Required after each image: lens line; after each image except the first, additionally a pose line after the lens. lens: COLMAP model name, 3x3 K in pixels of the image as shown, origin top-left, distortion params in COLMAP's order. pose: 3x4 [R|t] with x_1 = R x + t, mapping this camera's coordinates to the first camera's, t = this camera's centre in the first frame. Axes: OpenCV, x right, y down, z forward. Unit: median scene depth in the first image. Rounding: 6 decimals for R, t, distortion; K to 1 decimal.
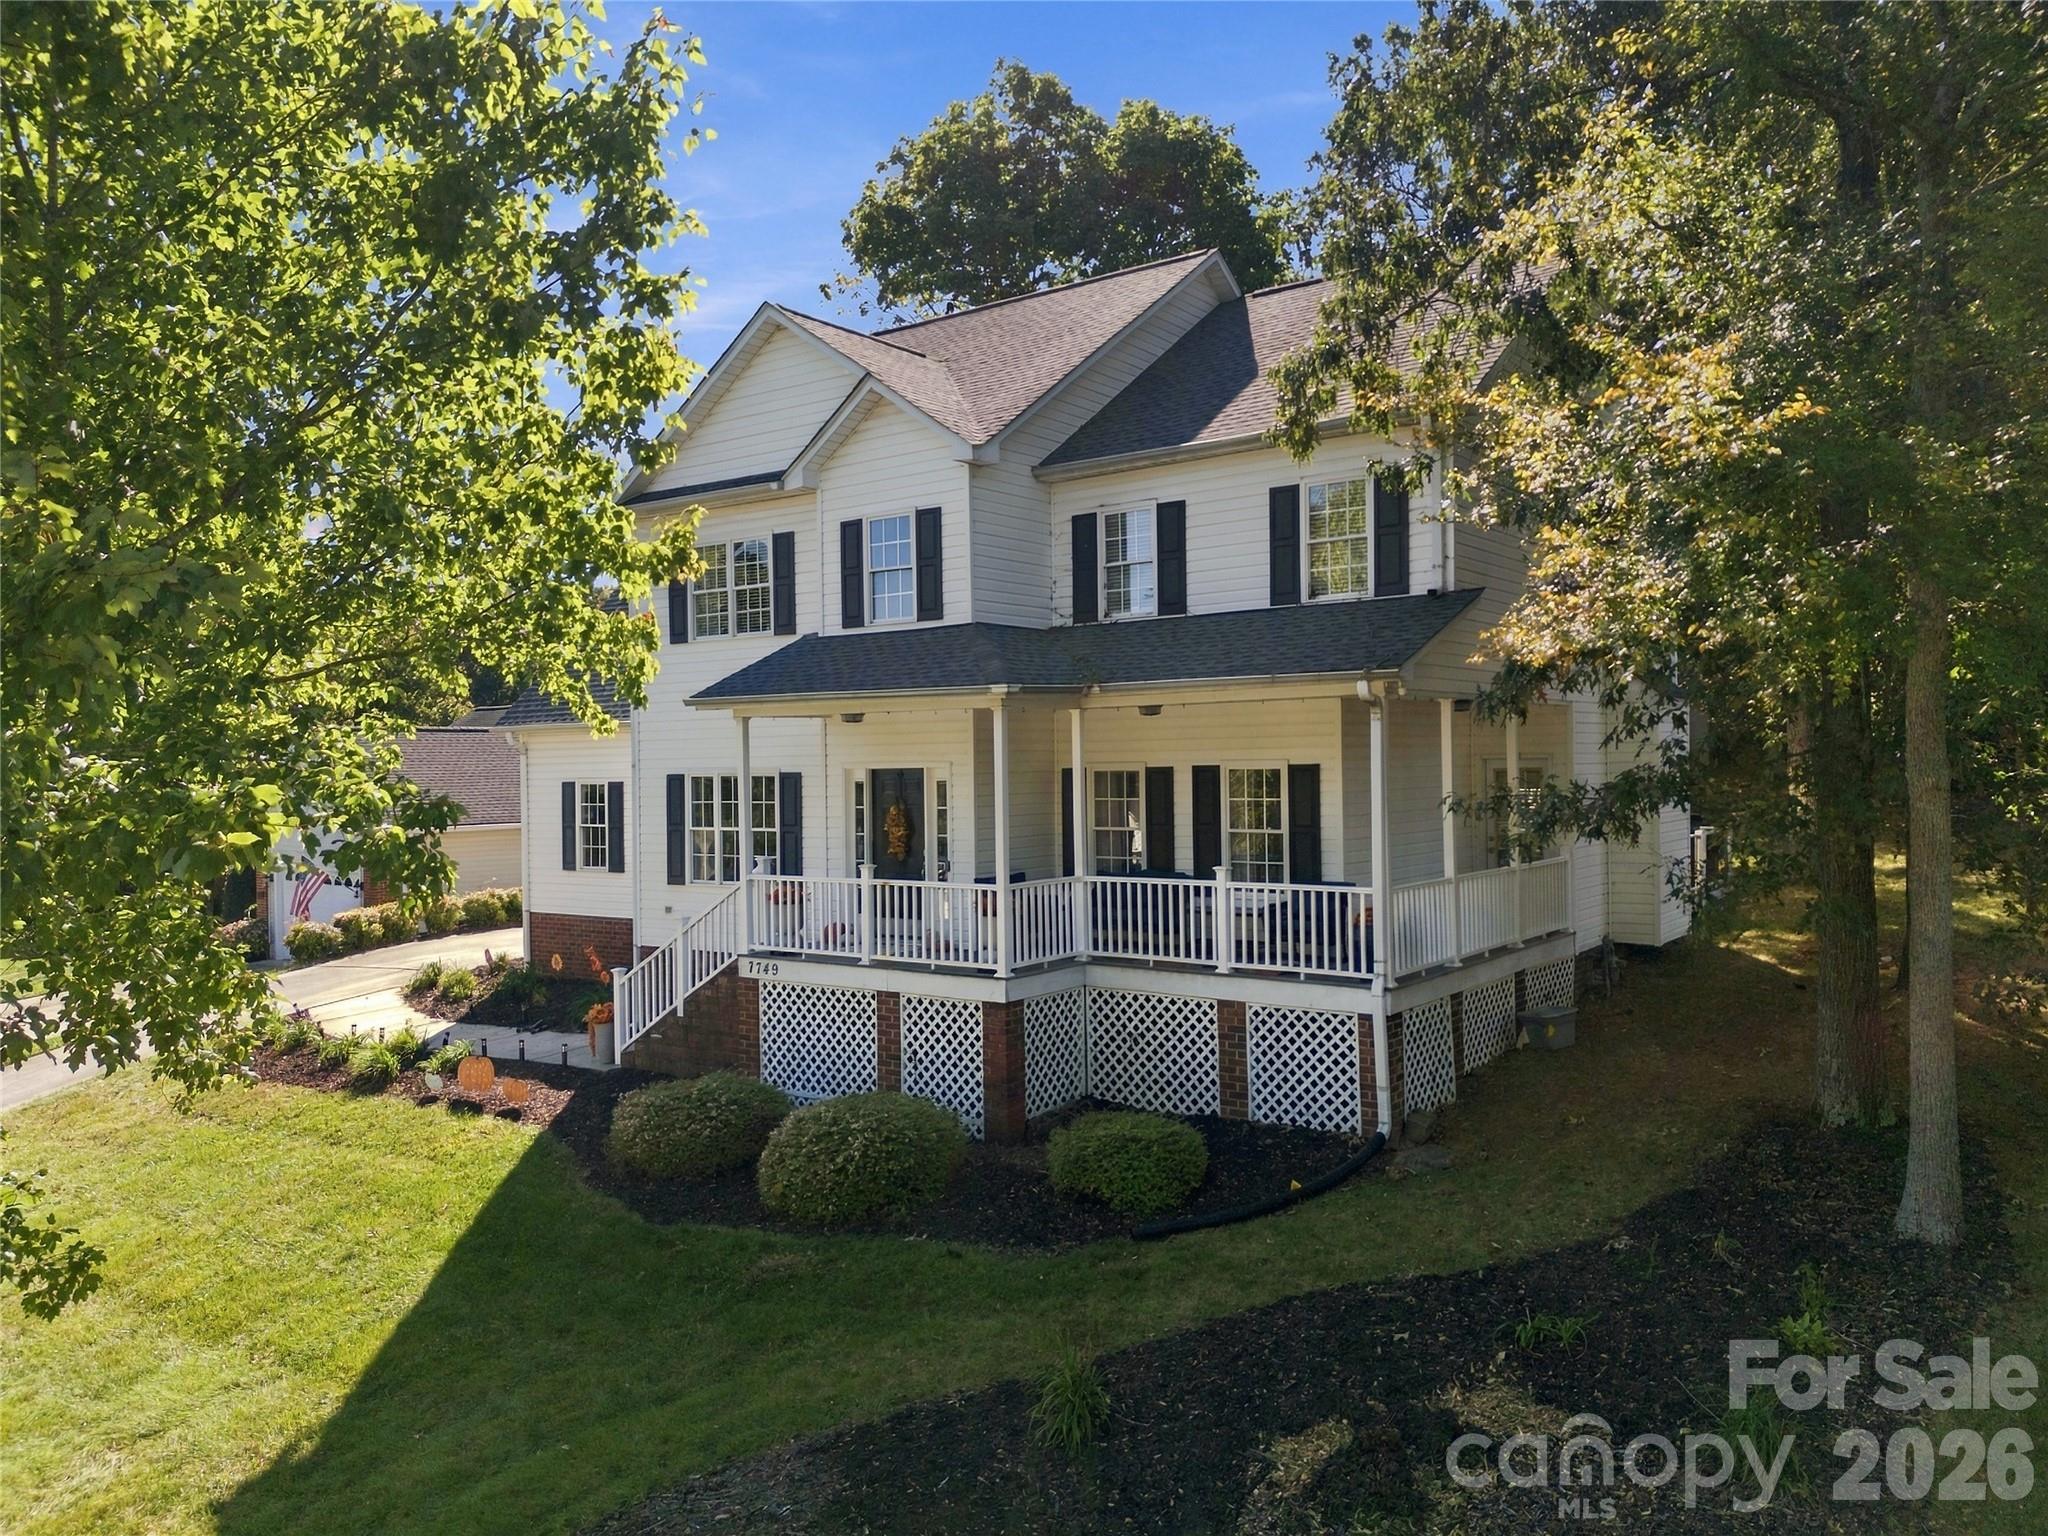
lens RADIAL K [[1514.6, 0, 999.7], [0, 1514.6, 778.2], [0, 0, 1]] dist [0.089675, -0.152511]
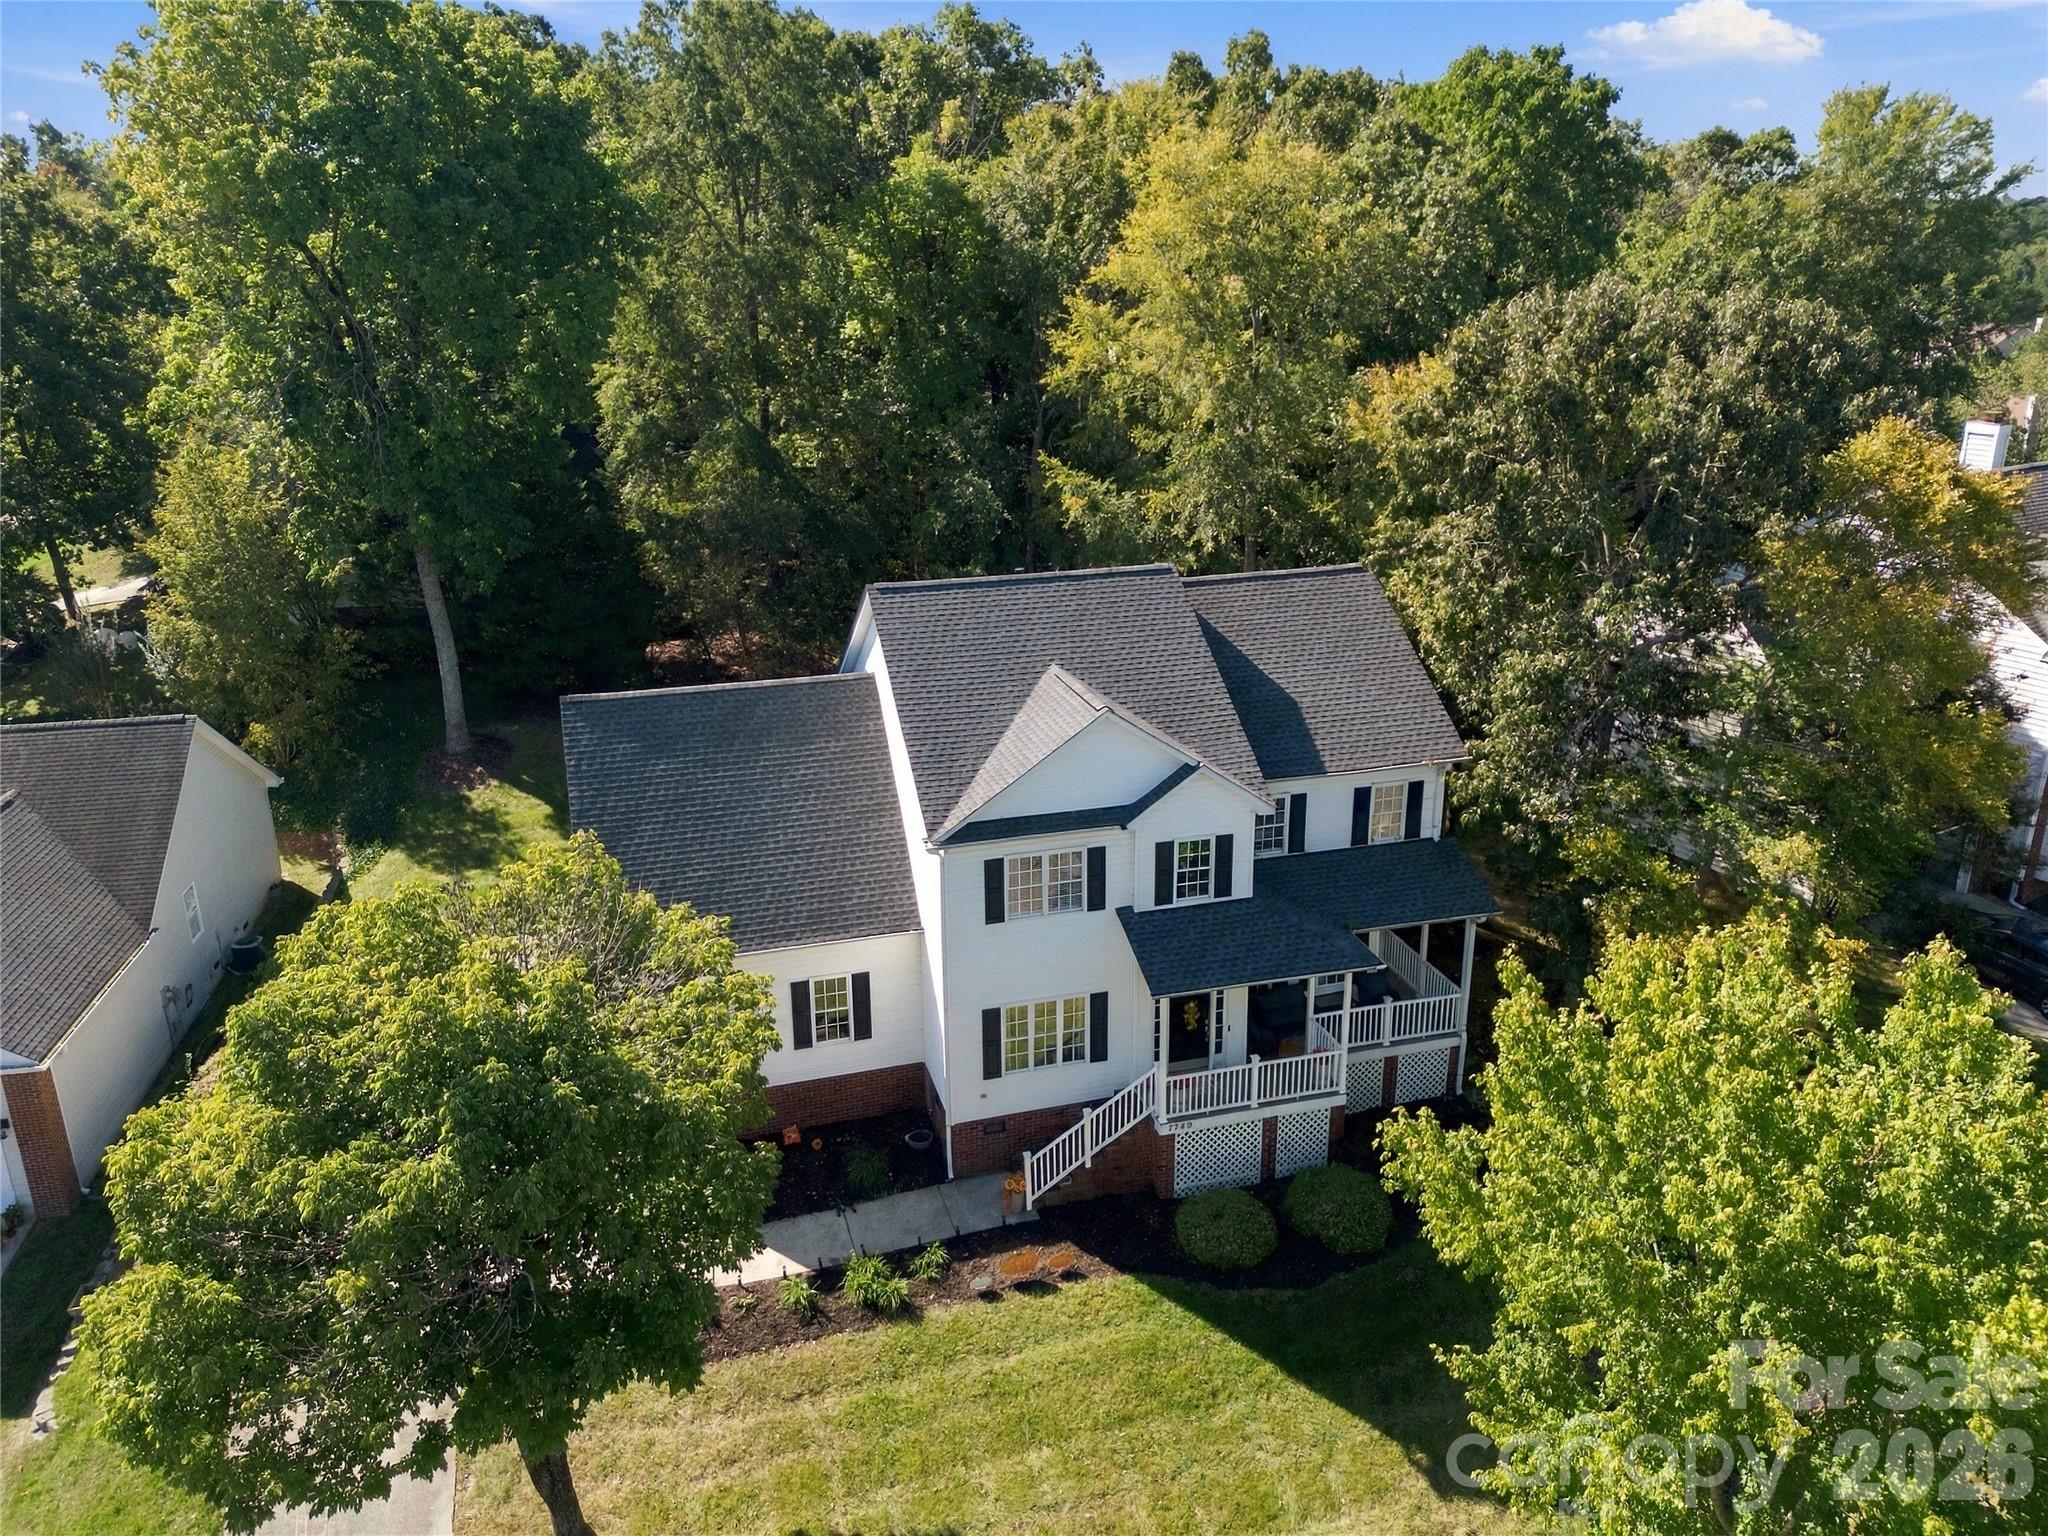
lens RADIAL K [[1477.3, 0, 1024.0], [0, 1477.3, 768.0], [0, 0, 1]] dist [0.105006, -0.139726]
pose [[0.605587, -0.252137, 0.754779, -1.399397], [0.006725, 0.950065, 0.311978, -0.763146], [-0.795751, -0.183854, 0.577043, 0.262886]]
